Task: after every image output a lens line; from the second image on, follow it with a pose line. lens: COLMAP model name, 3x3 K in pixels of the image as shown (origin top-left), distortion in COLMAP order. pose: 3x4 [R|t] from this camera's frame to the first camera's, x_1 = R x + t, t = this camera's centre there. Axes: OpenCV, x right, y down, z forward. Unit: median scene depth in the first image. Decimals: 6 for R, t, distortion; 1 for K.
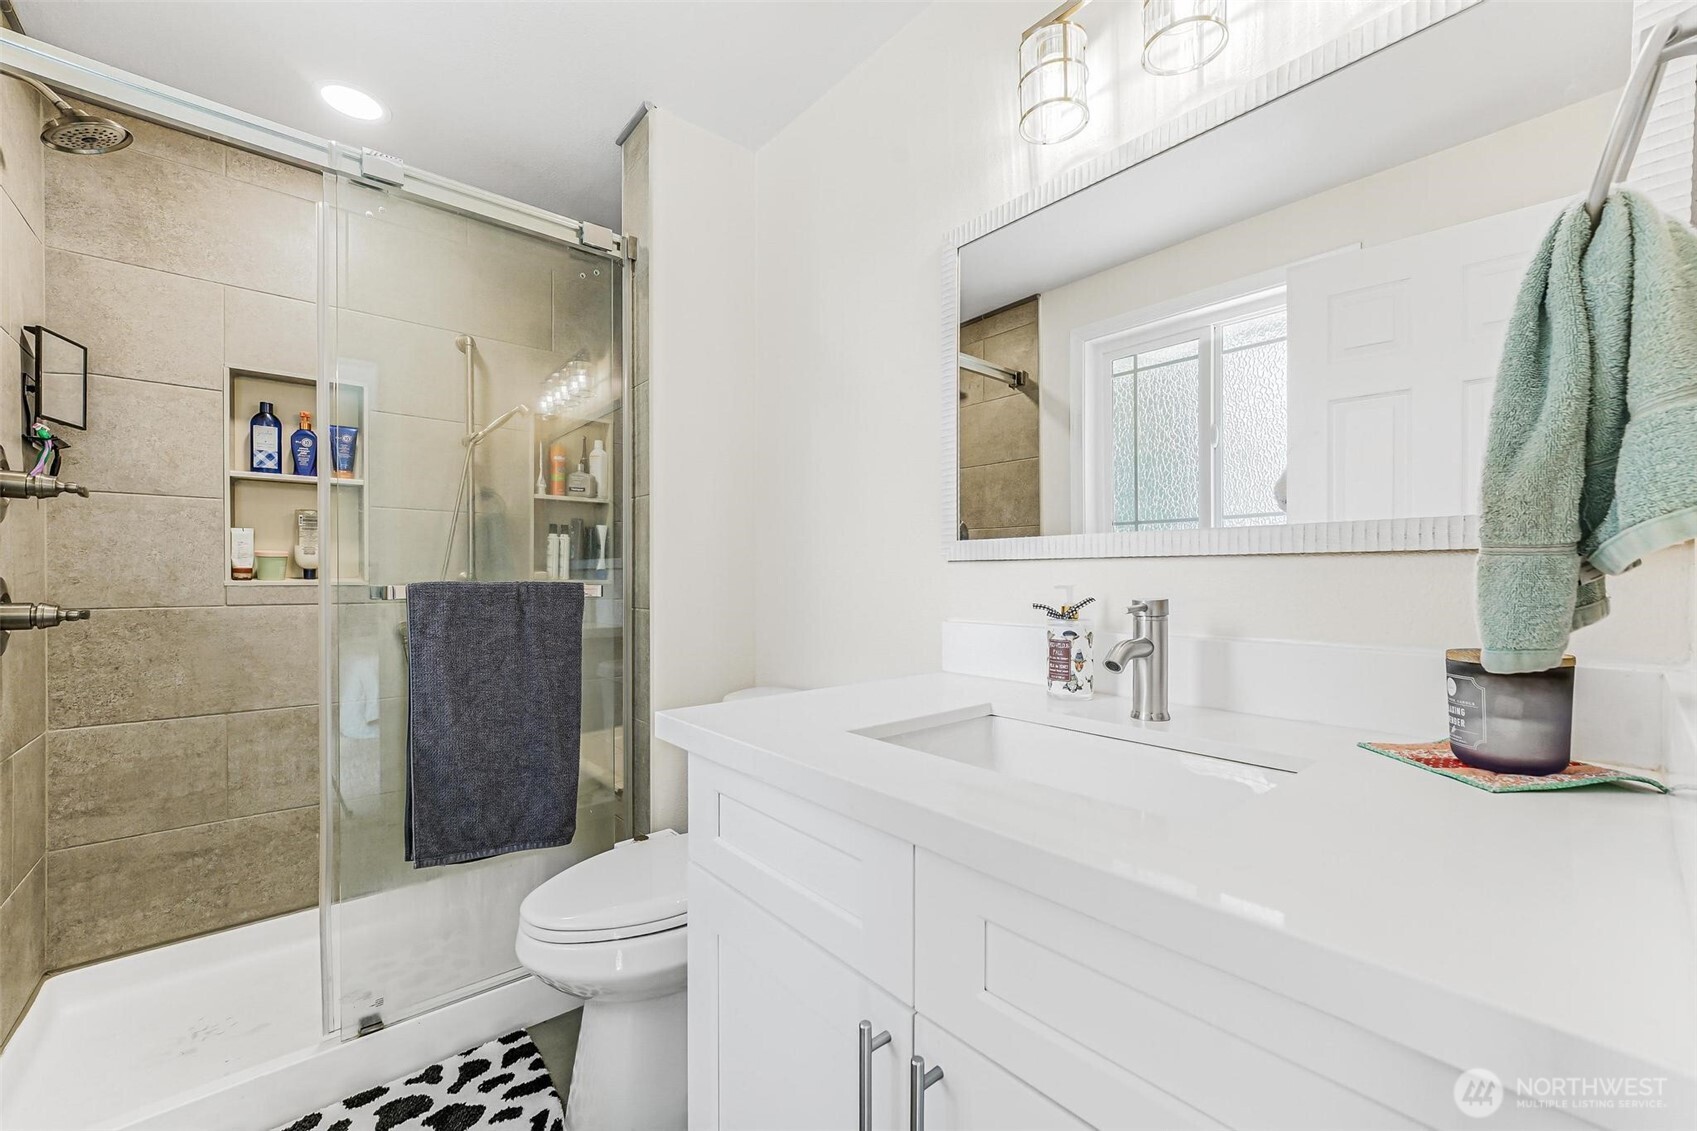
lens RADIAL K [[671.8, 0, 848.6], [0, 671.8, 567.1], [0, 0, 1]] dist [0.010302, 0.000164]
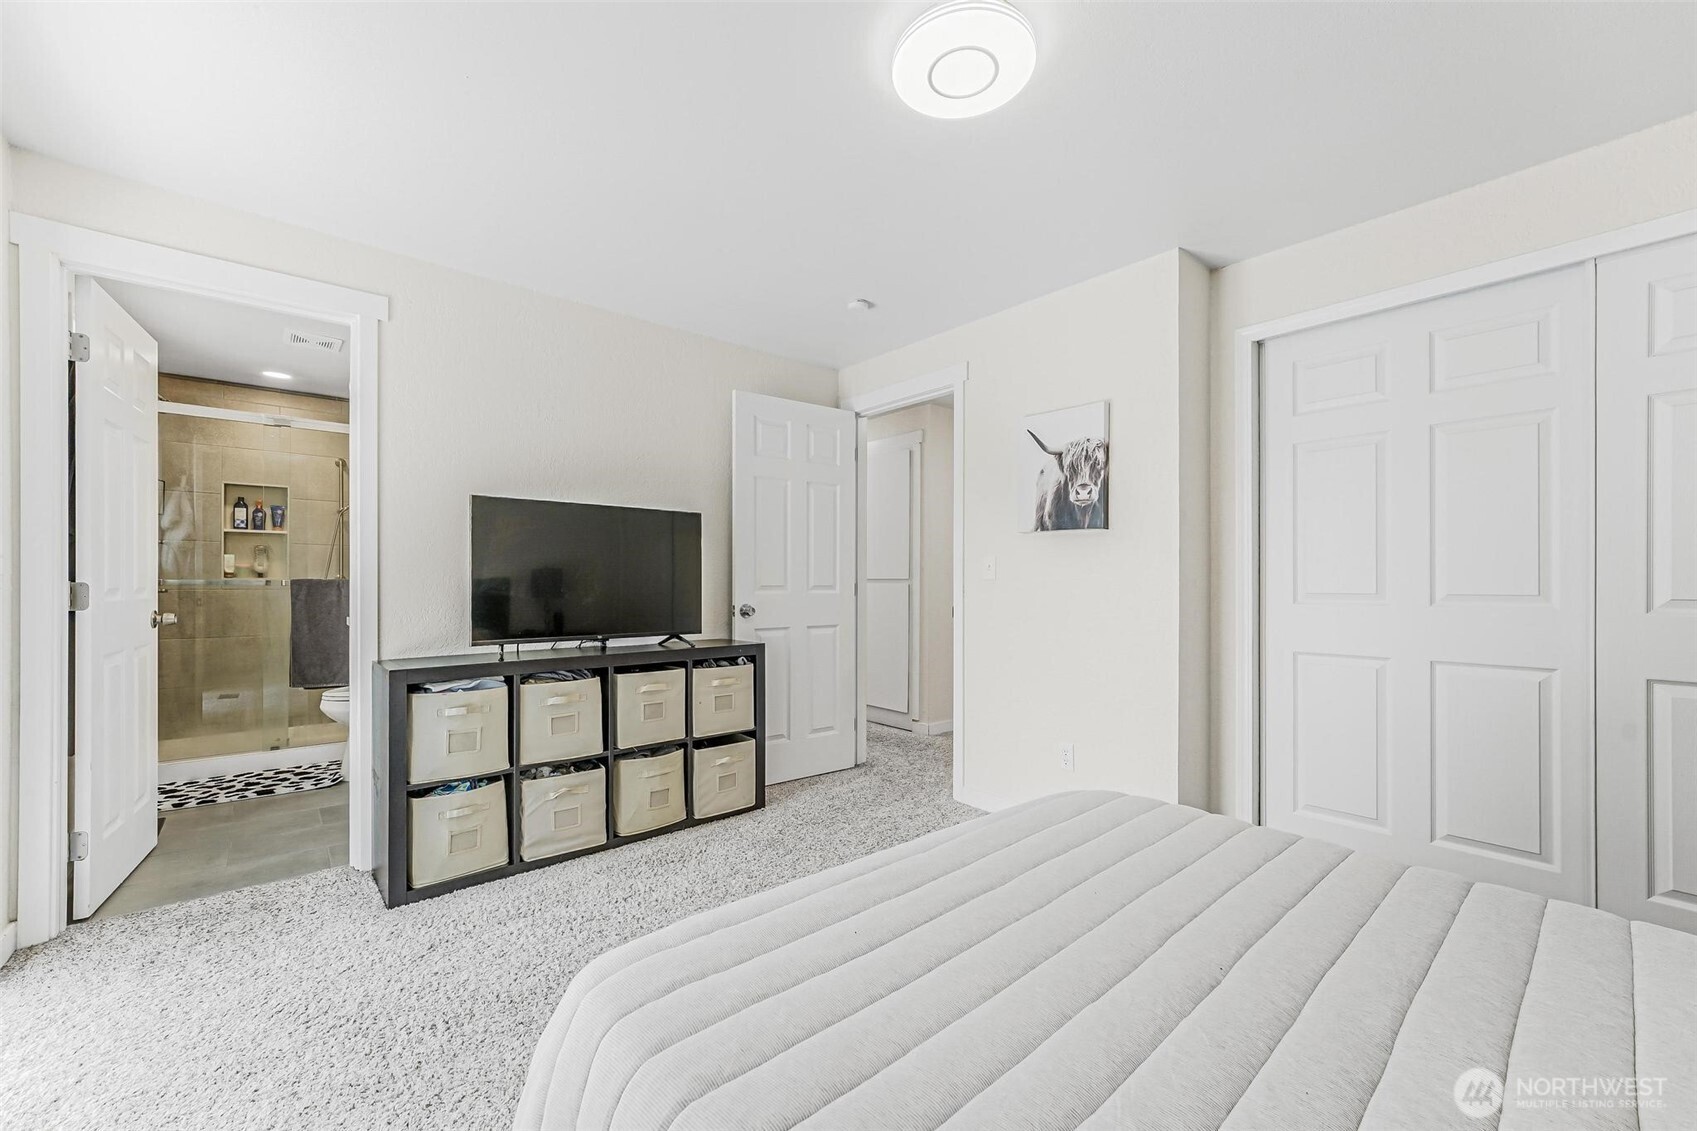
lens RADIAL K [[671.8, 0, 841.3], [0, 671.8, 574.5], [0, 0, 1]] dist [0.010302, 0.000164]
pose [[0.999876, 0.001966, -0.015642, 1.097077], [-0.001940, 0.999997, 0.001649, -0.000454], [0.015645, -0.001619, 0.999876, -1.139580]]
